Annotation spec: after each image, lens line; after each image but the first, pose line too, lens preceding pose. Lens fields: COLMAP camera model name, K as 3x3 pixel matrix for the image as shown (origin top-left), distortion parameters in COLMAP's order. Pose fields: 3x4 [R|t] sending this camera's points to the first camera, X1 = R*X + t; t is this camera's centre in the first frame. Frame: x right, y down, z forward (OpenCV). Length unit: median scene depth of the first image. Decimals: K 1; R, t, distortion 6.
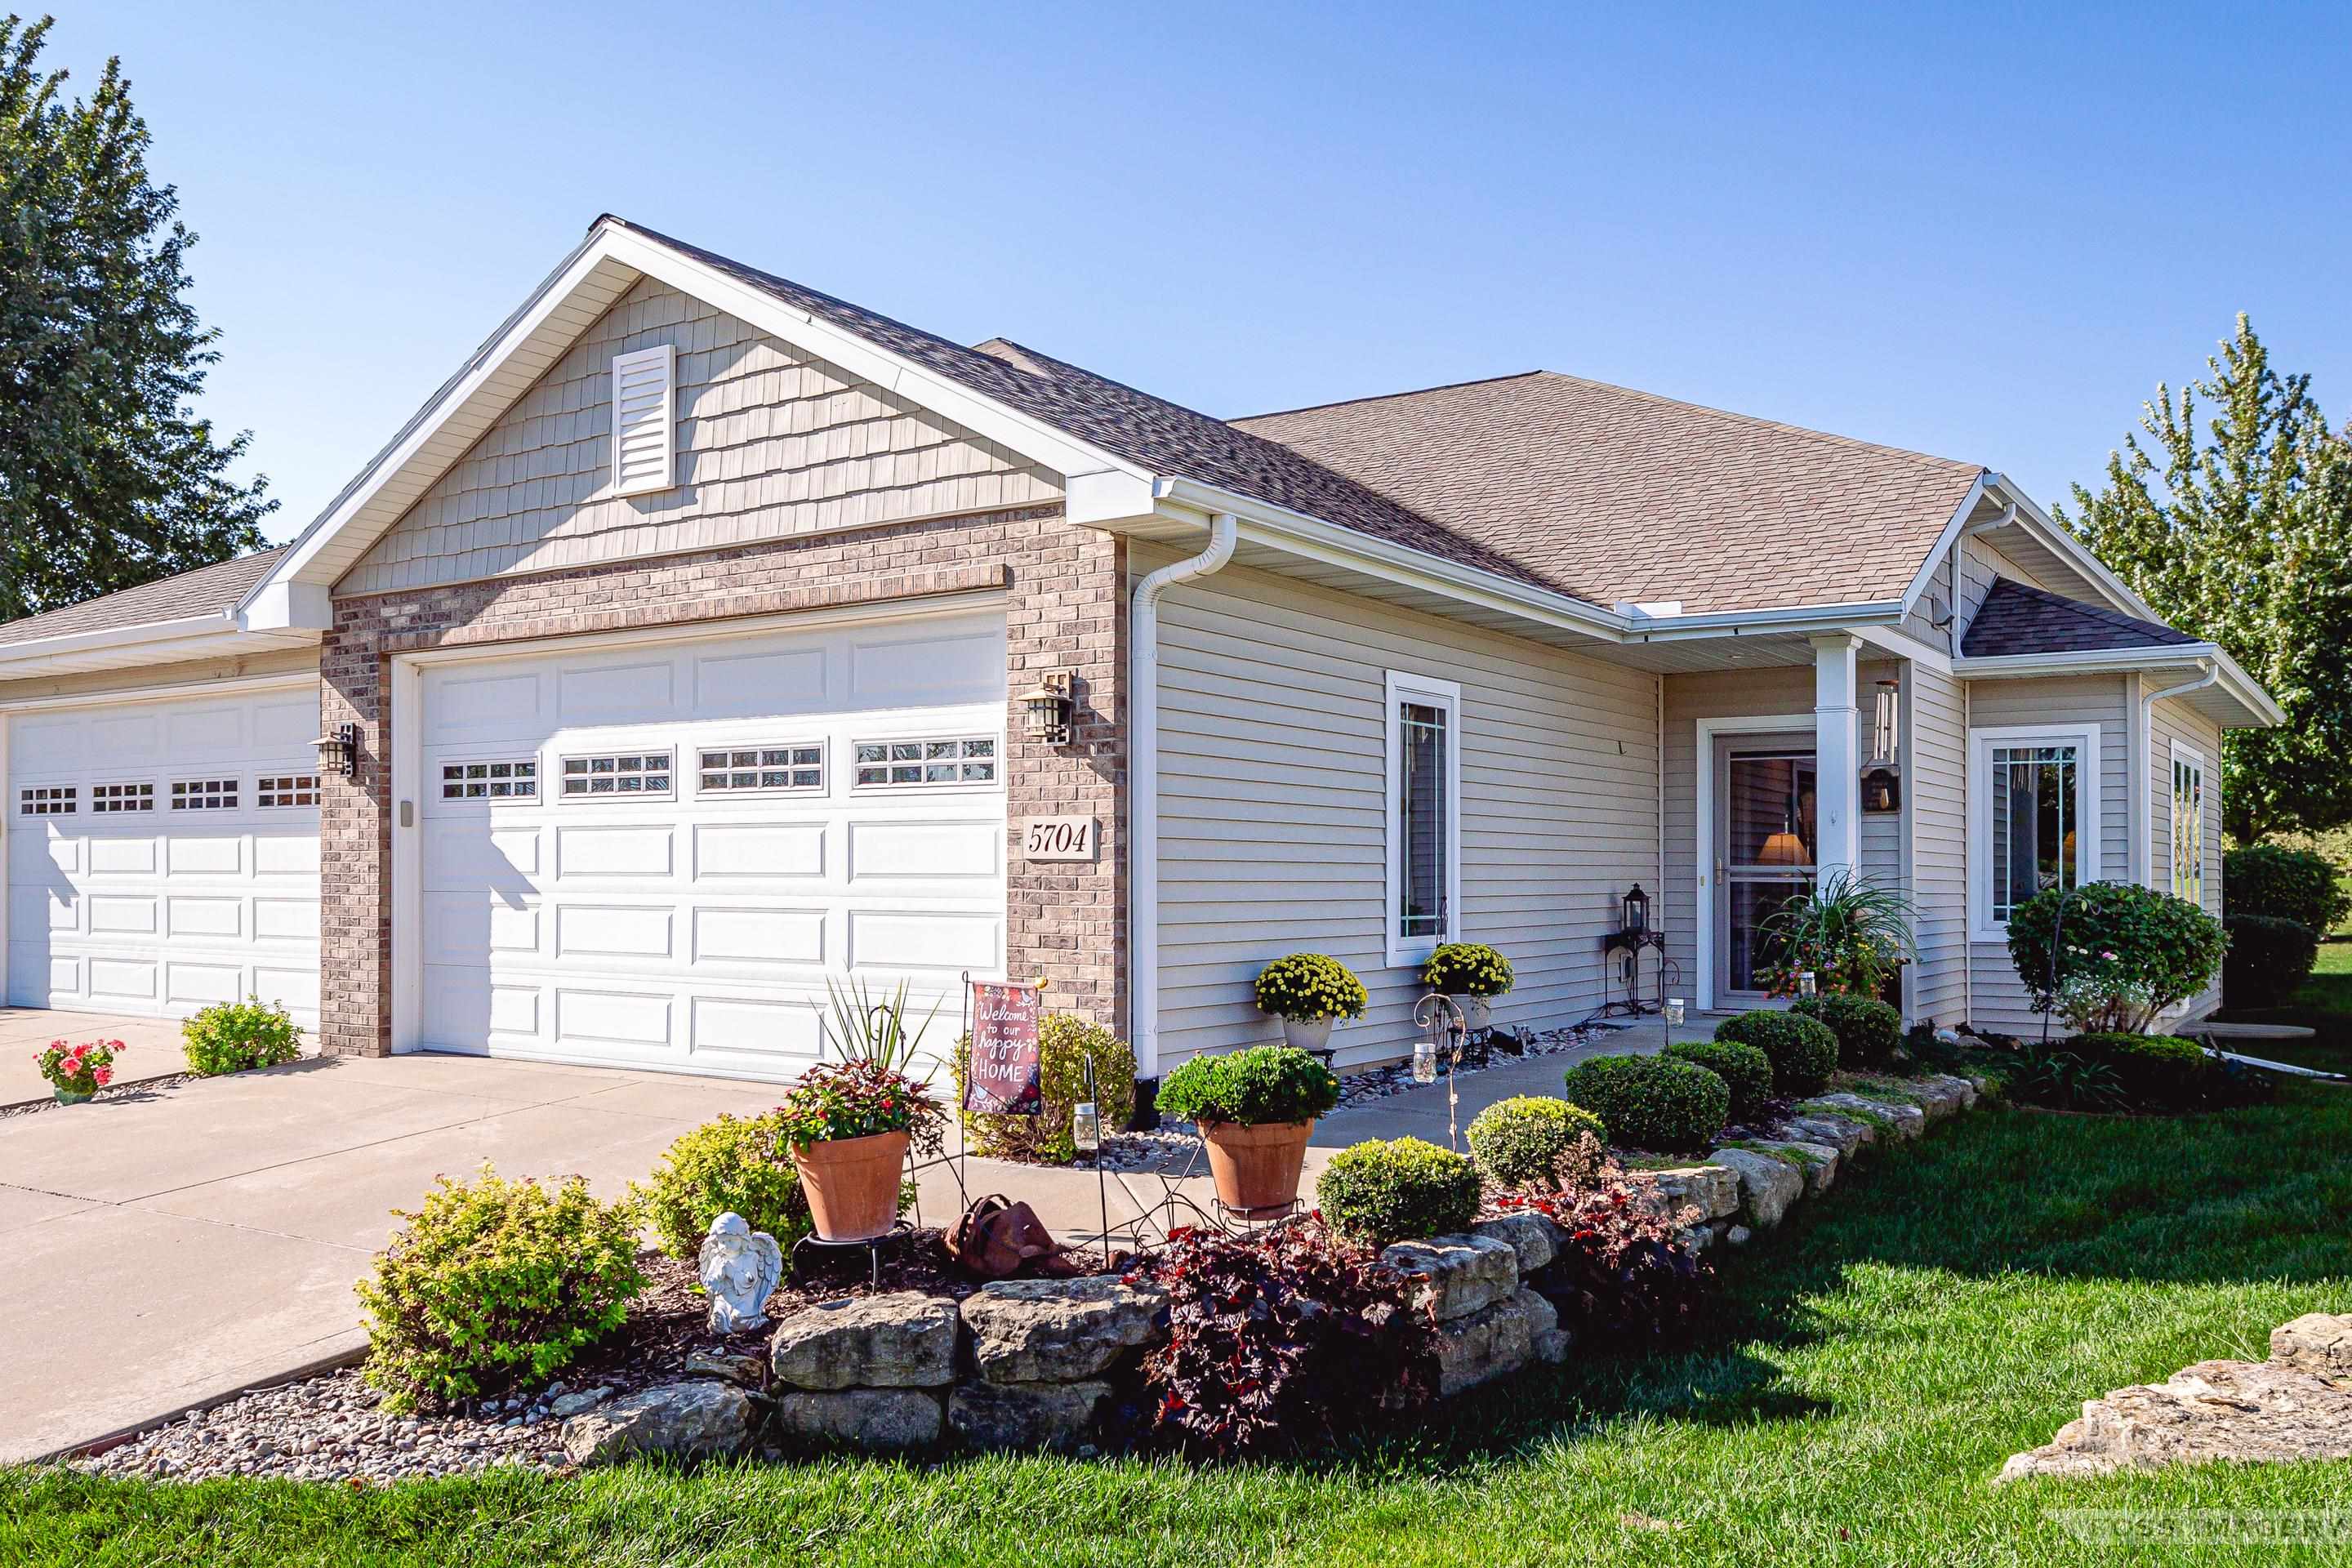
lens RADIAL K [[1852.4, 0, 1176.0], [0, 1852.4, 784.0], [0, 0, 1]] dist [0.003194, -0.001863]
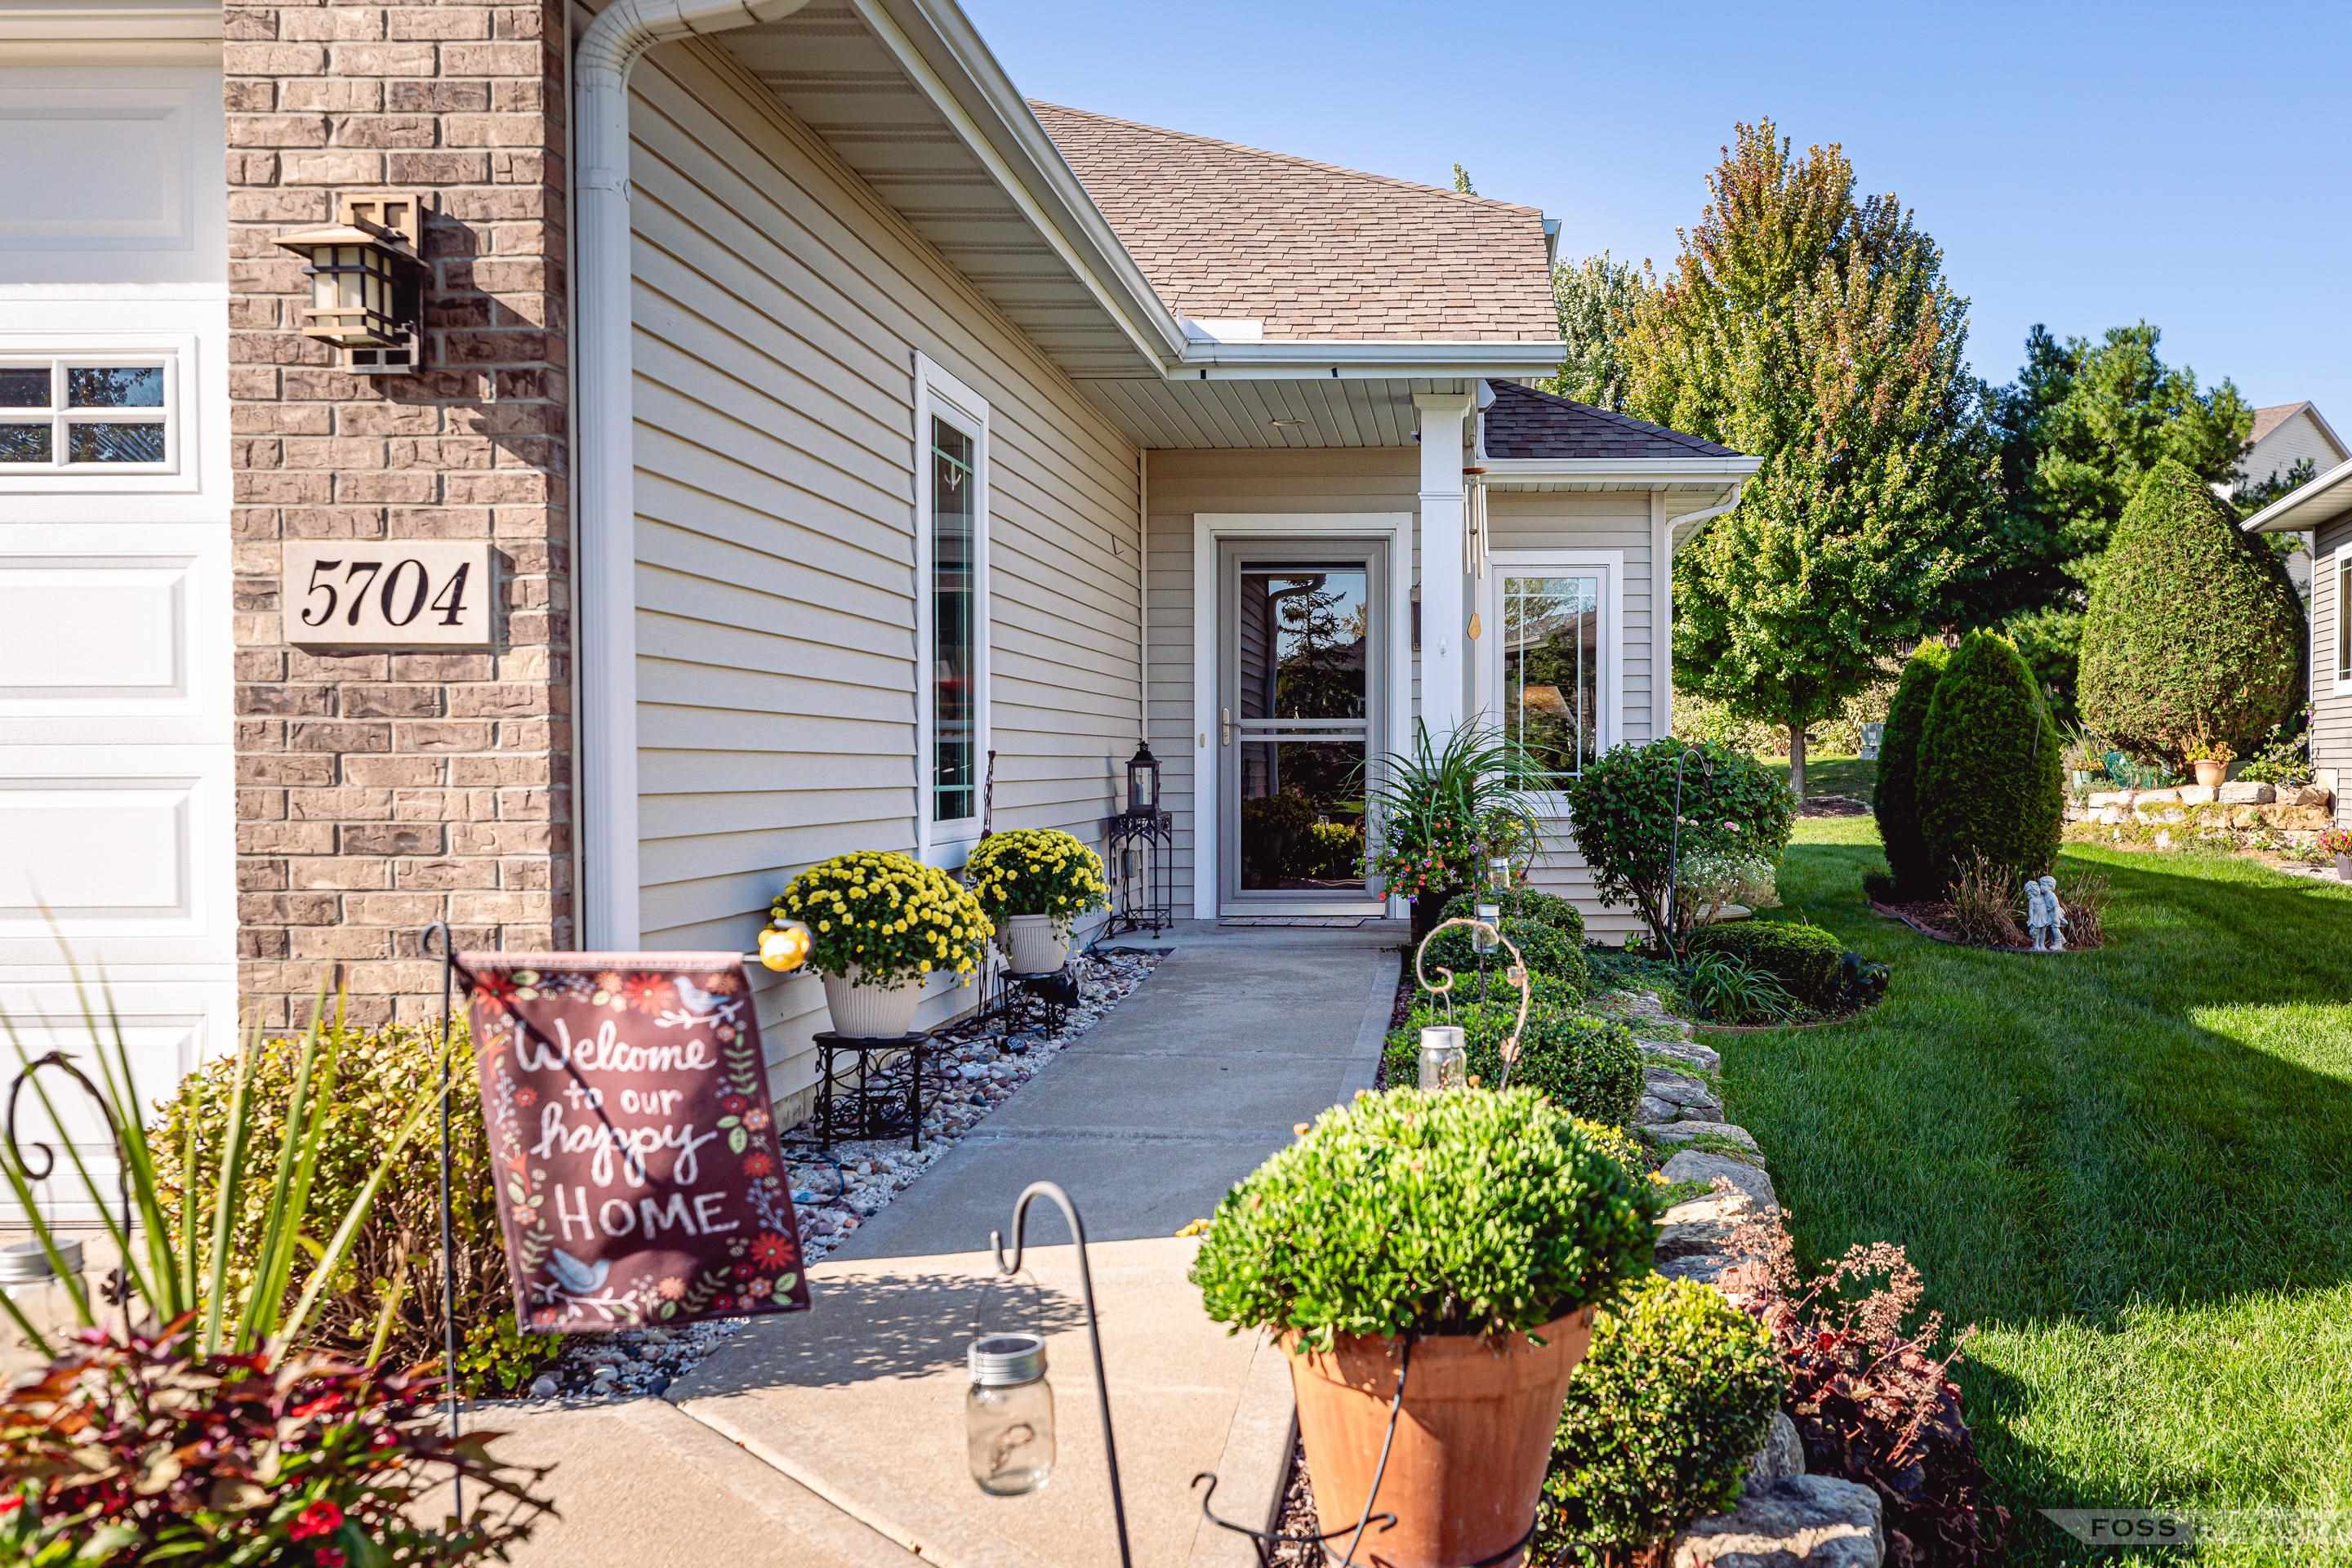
lens RADIAL K [[1794.7, 0, 1176.0], [0, 1794.7, 784.0], [0, 0, 1]] dist [0.004808, 0.003552]
pose [[0.835792, -0.008498, 0.548981, -0.136966], [-0.018184, 0.998903, 0.043146, 0.050984], [-0.548746, -0.046044, 0.834720, 0.551809]]
